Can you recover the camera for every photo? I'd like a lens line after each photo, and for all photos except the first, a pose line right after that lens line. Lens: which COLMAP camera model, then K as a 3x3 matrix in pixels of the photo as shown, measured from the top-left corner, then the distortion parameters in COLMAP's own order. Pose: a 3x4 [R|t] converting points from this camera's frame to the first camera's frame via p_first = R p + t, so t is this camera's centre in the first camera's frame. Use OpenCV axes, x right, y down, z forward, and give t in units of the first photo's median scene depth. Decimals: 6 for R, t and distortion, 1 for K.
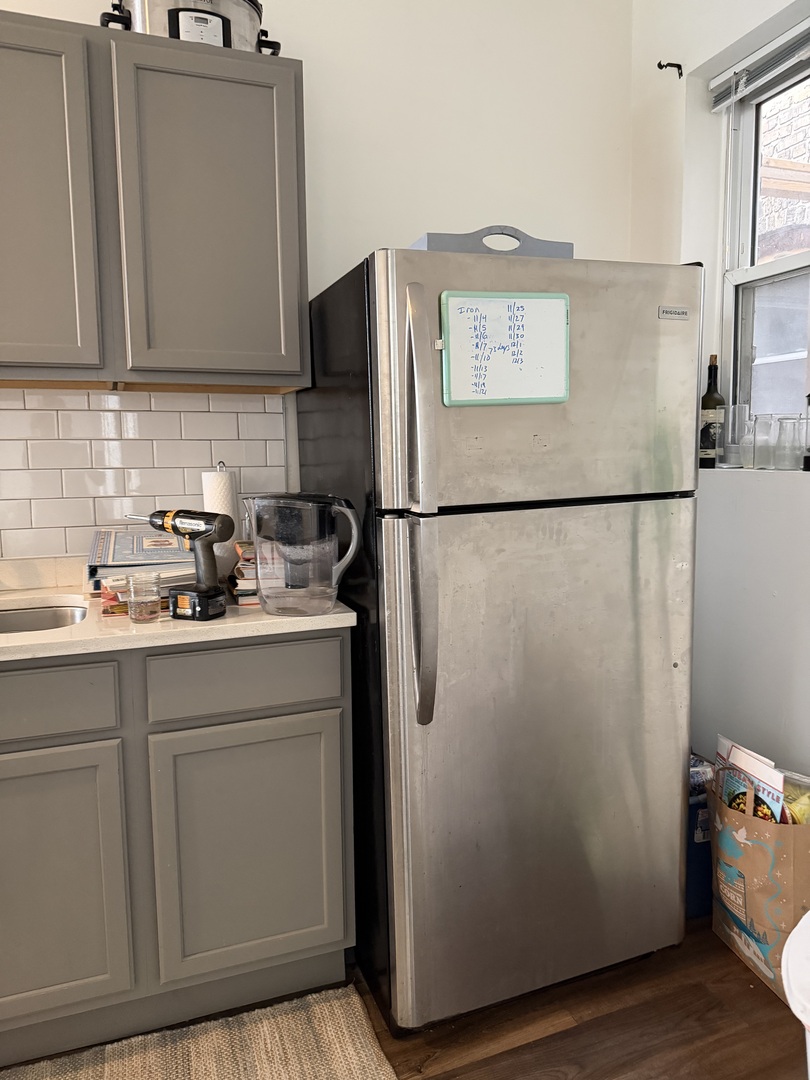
lens RADIAL K [[766.8, 0, 403.5], [0, 766.8, 543.3], [0, 0, 1]] dist [0.026996, -0.028090]
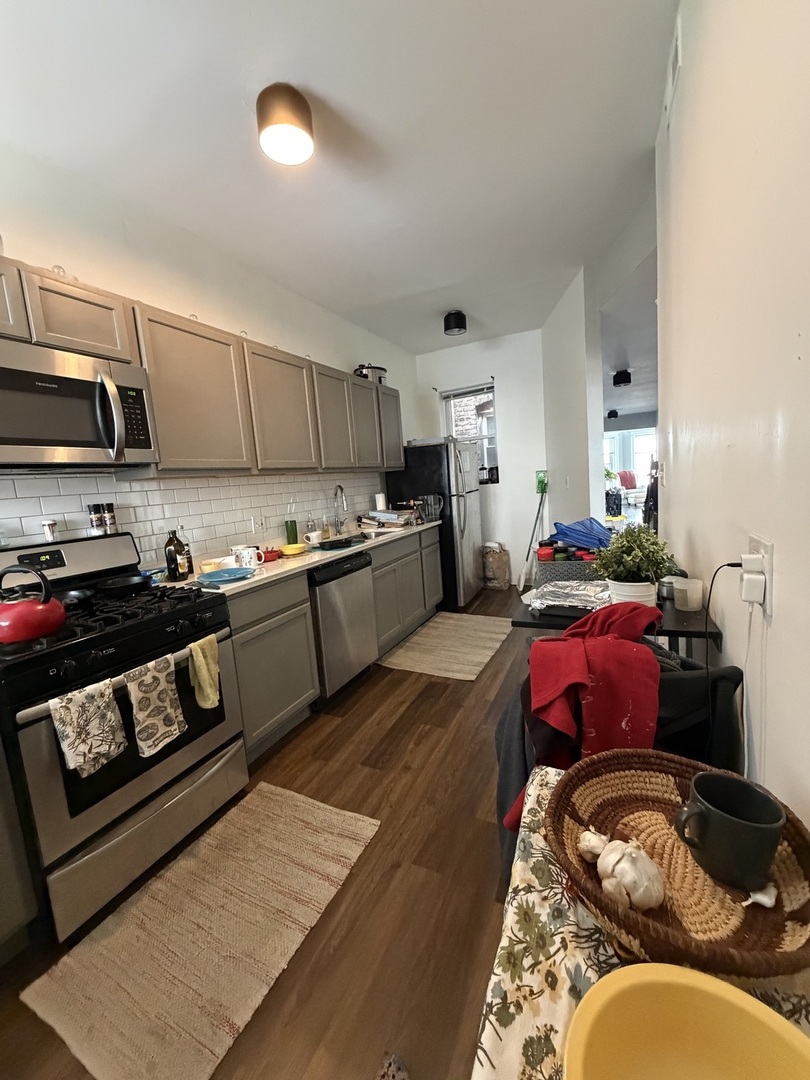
lens RADIAL K [[427.9, 0, 402.8], [0, 427.9, 536.0], [0, 0, 1]] dist [-0.003155, -0.001078]
pose [[0.725943, -0.133616, 0.674651, -1.904980], [0.147801, 0.988336, 0.036703, 0.056468], [-0.671686, 0.073070, 0.737224, -0.674968]]
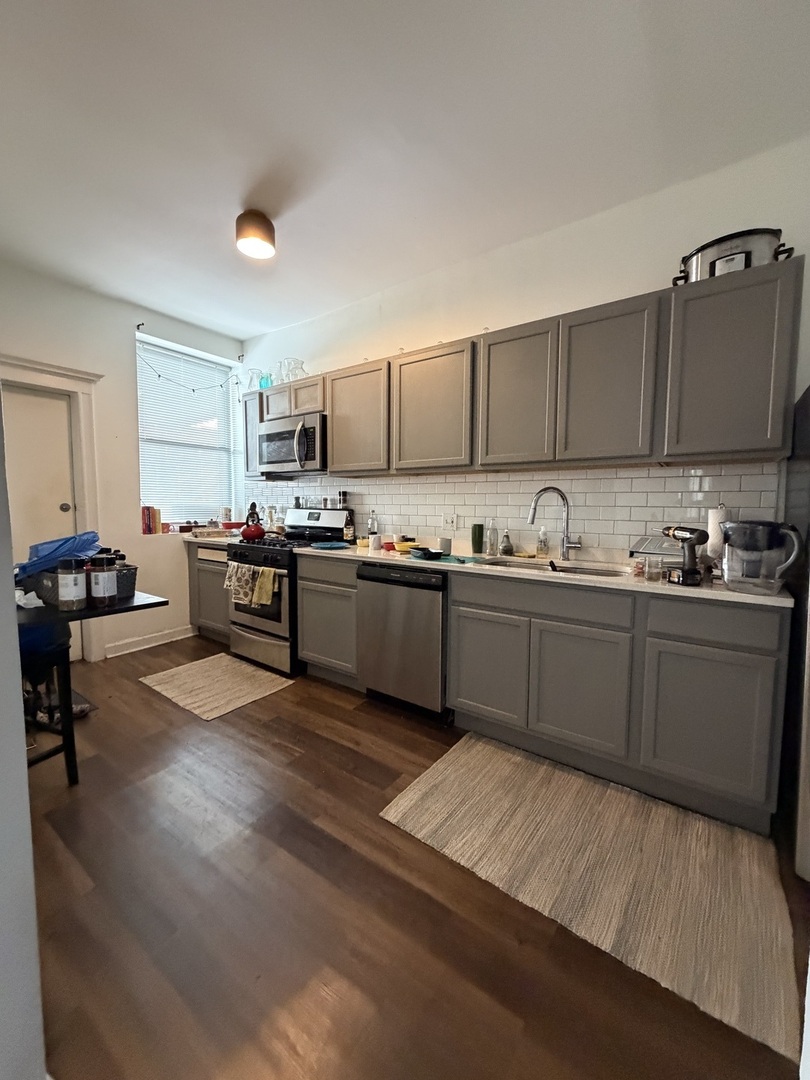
lens RADIAL K [[427.9, 0, 404.5], [0, 427.9, 531.8], [0, 0, 1]] dist [-0.003155, -0.001078]
pose [[0.555980, 0.069580, -0.828278, 0.207927], [-0.107906, 0.994099, 0.011078, 0.030245], [0.824161, 0.083217, 0.560208, -0.154661]]
